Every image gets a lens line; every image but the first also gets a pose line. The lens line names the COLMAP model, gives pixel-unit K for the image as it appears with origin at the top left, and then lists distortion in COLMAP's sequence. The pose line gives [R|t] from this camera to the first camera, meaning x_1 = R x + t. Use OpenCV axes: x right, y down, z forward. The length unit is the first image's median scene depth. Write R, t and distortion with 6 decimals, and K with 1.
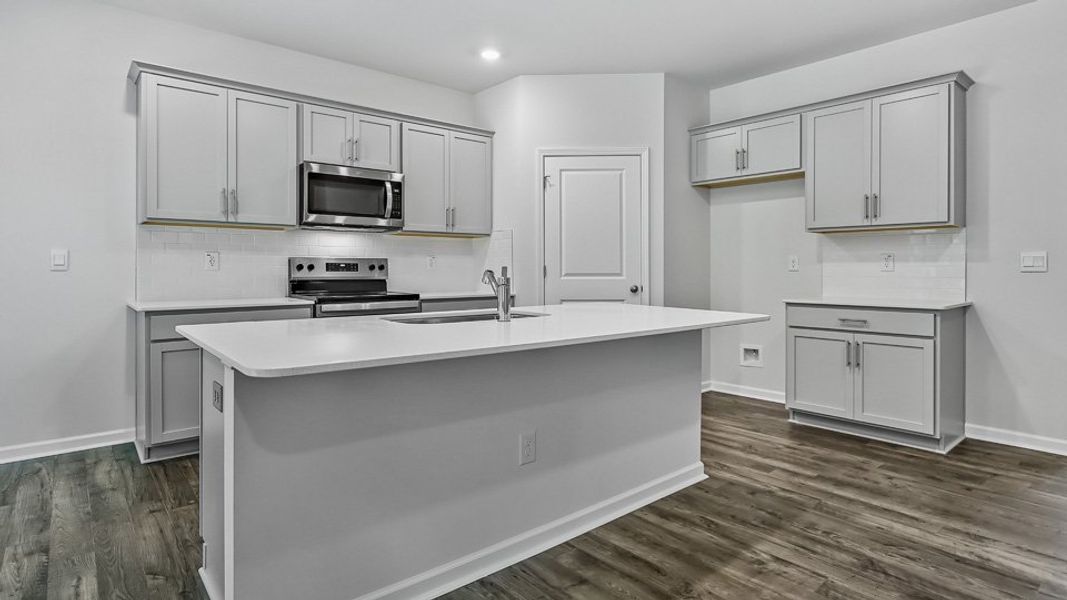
lens RADIAL K [[550.9, 0, 534.2], [0, 550.9, 269.4], [0, 0, 1]] dist [-0.002864, -0.000176]
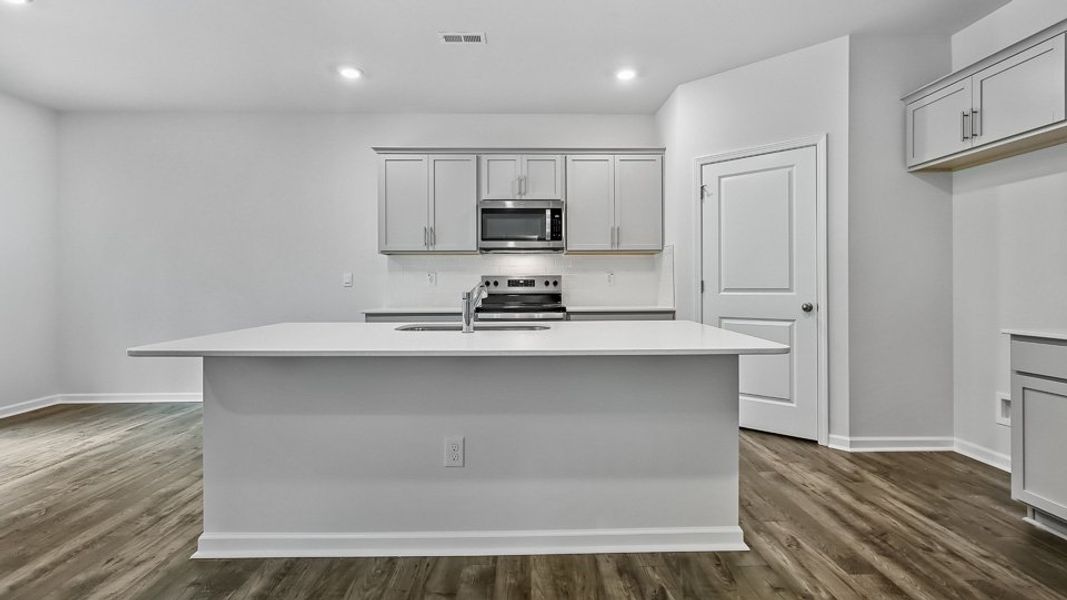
lens RADIAL K [[487.4, 0, 532.9], [0, 487.4, 285.0], [0, 0, 1]] dist [0.002486, 0.000272]
pose [[0.775968, -0.003067, -0.630765, 0.354623], [0.003476, 0.999994, -0.000587, 0.000613], [0.630763, -0.001737, 0.775973, 0.185285]]
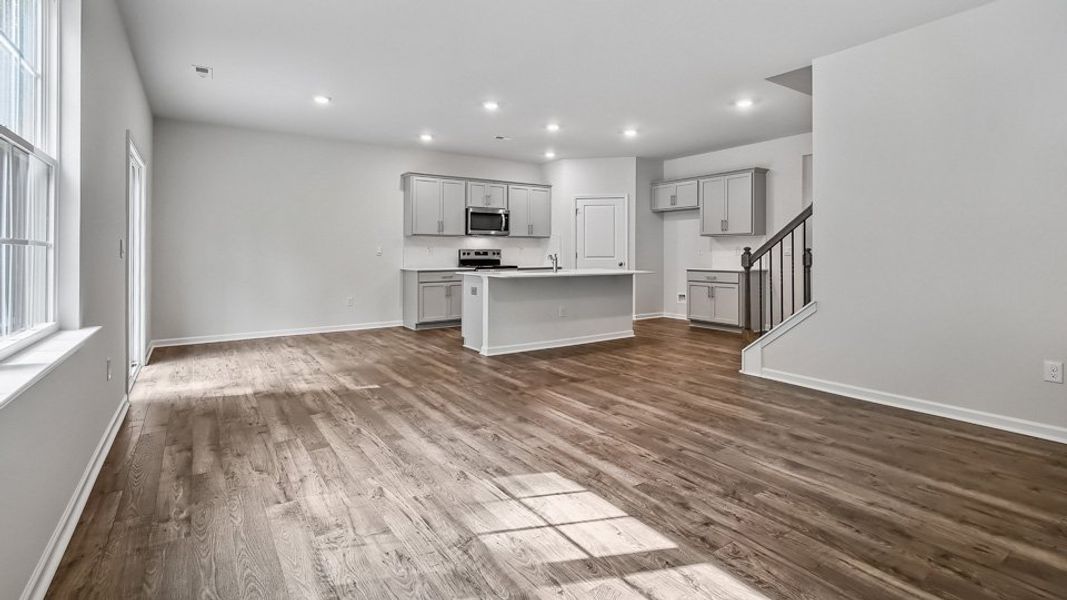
lens RADIAL K [[491.7, 0, 532.1], [0, 491.7, 254.6], [0, 0, 1]] dist [0.000192, -0.000015]
pose [[0.993892, -0.000757, -0.110350, 0.062493], [0.000854, 0.999999, 0.000832, -0.001440], [0.110349, -0.000921, 0.993892, -0.907878]]
